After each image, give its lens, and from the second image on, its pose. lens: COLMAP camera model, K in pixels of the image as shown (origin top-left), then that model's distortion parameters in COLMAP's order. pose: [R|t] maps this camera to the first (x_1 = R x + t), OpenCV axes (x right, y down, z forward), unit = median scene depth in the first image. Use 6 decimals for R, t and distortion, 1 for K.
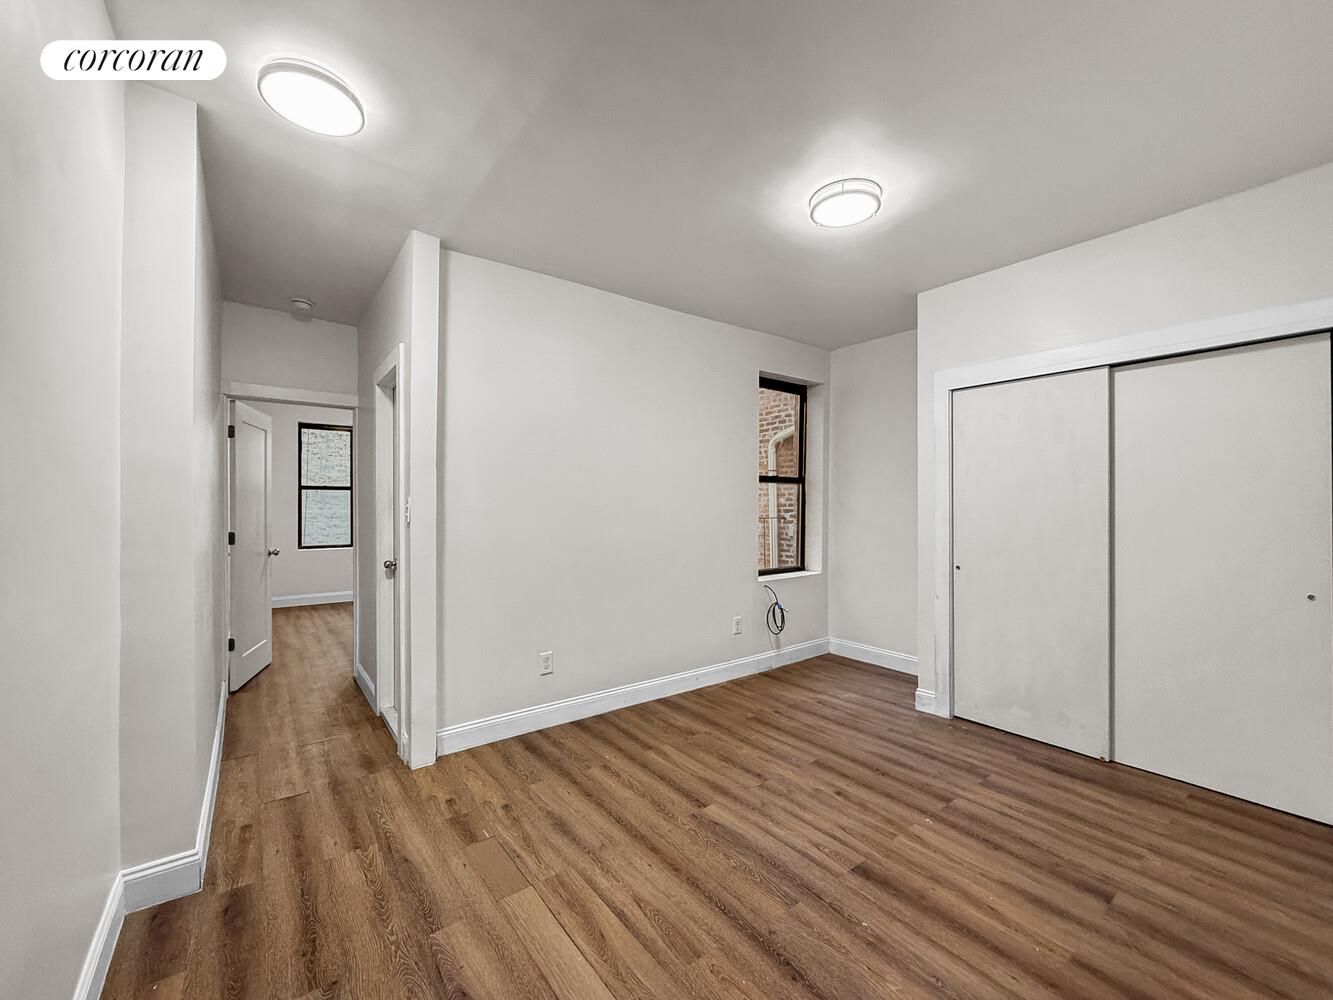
lens RADIAL K [[542.0, 0, 656.2], [0, 542.0, 504.3], [0, 0, 1]] dist [0.000726, -0.000937]
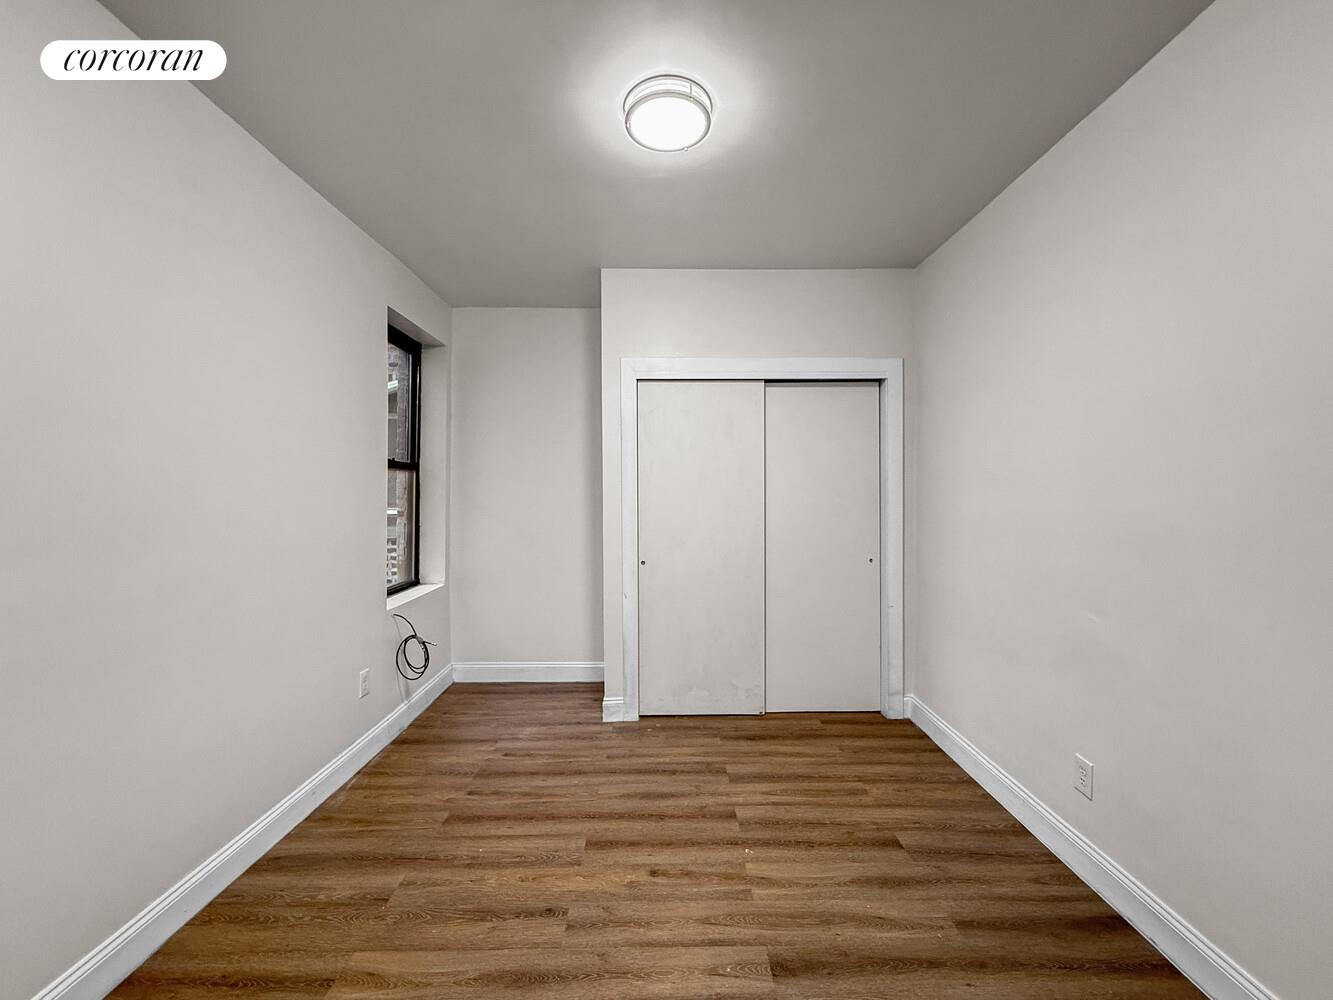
lens RADIAL K [[542.0, 0, 668.8], [0, 542.0, 492.9], [0, 0, 1]] dist [0.000726, -0.000937]
pose [[0.592535, -0.000225, 0.805545, -0.238669], [0.003961, 0.999989, -0.002634, -0.006484], [-0.805535, 0.004751, 0.592529, 0.455941]]
